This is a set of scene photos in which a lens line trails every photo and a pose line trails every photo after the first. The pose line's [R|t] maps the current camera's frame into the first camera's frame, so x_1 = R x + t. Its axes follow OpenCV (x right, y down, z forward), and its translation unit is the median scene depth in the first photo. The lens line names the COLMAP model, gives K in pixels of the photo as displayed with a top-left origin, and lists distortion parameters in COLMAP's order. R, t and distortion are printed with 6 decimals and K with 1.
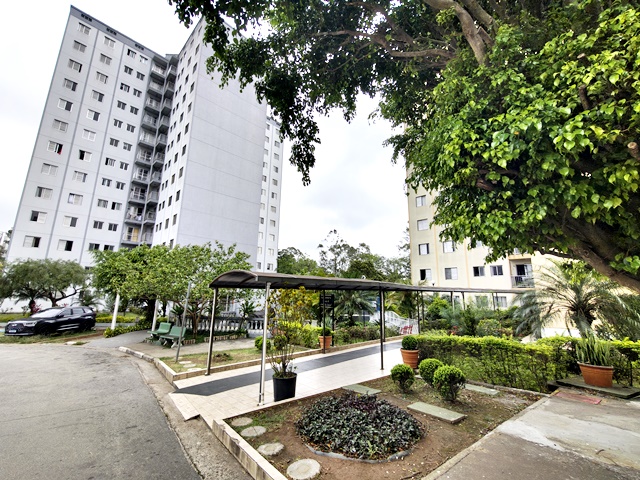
lens RADIAL K [[270.0, 0, 319.7], [0, 270.0, 237.3], [0, 0, 1]] dist [0.000452, -0.002564]
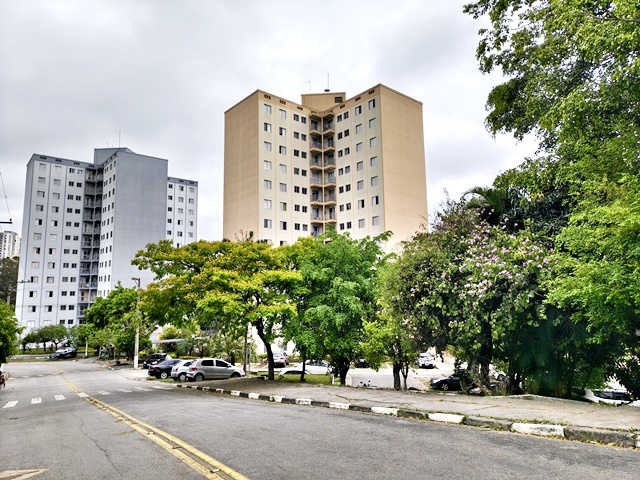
lens RADIAL K [[448.6, 0, 321.2], [0, 448.6, 238.9], [0, 0, 1]] dist [0.009143, 0.000432]
pose [[0.994649, -0.040148, -0.095189, 0.895977], [0.047329, 0.996103, 0.074425, -0.457306], [0.091830, -0.078531, 0.992673, -1.379188]]
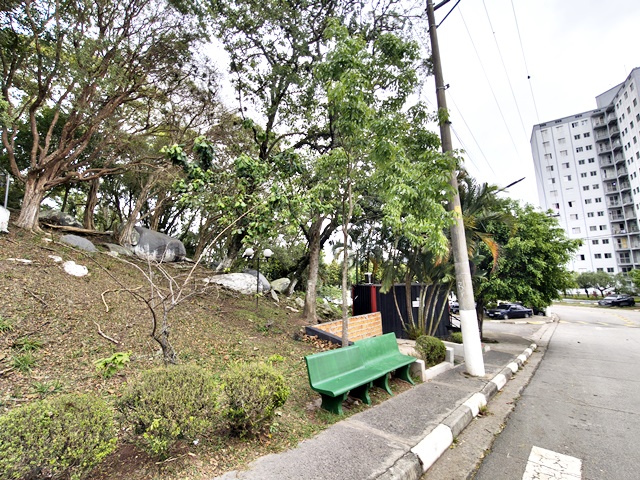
lens RADIAL K [[270.0, 0, 319.7], [0, 270.0, 237.7], [0, 0, 1]] dist [0.000452, -0.002564]
pose [[0.186463, -0.156739, -0.969879, 0.409200], [0.237856, 0.965026, -0.110225, -0.263940], [0.953234, -0.210139, 0.217223, -0.850799]]
